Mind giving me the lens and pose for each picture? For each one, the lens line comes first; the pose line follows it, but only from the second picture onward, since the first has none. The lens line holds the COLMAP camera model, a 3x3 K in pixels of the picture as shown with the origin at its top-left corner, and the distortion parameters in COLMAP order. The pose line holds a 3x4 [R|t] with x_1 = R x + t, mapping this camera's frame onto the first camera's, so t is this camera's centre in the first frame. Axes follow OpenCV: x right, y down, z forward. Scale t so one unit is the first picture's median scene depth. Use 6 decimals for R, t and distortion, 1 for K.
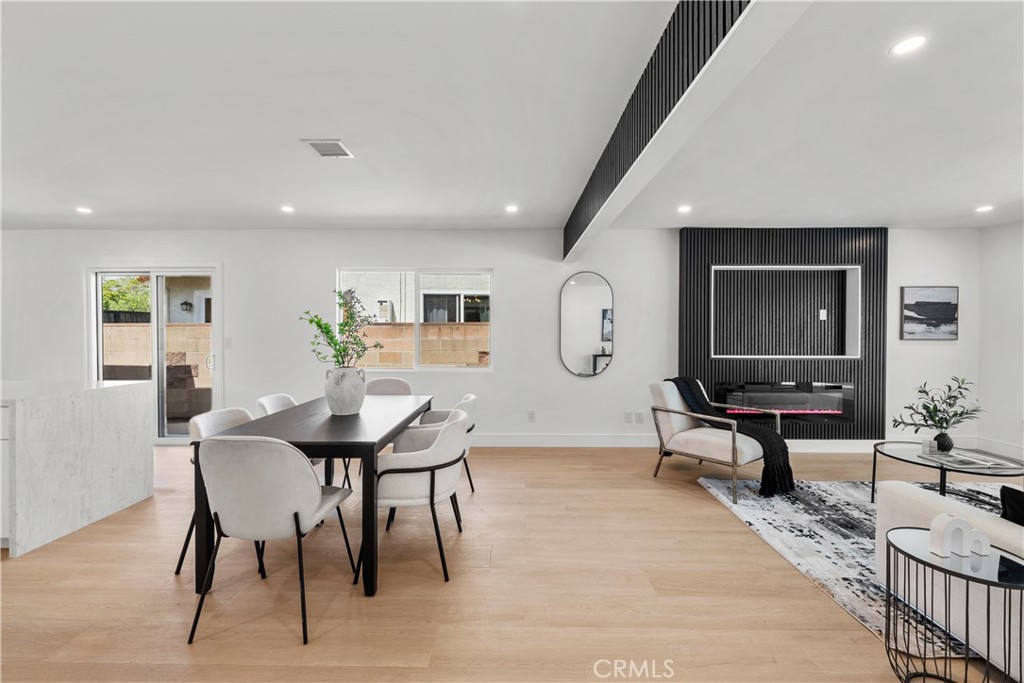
lens RADIAL K [[419.2, 0, 509.5], [0, 419.2, 336.2], [0, 0, 1]] dist [-0.004433, 0.000204]
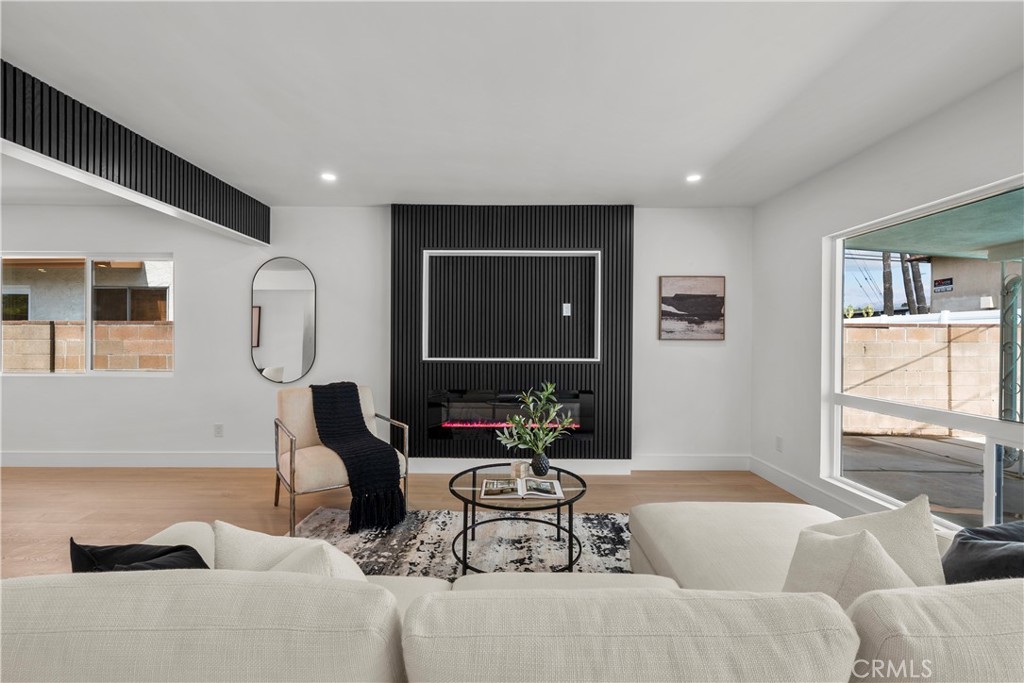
lens RADIAL K [[453.3, 0, 512.1], [0, 453.3, 343.0], [0, 0, 1]] dist [0.001372, 0.000190]
pose [[0.999932, 0.002679, 0.011345, 0.637853], [-0.002667, 0.999996, -0.001000, 0.016862], [-0.011348, 0.000969, 0.999935, 0.094599]]
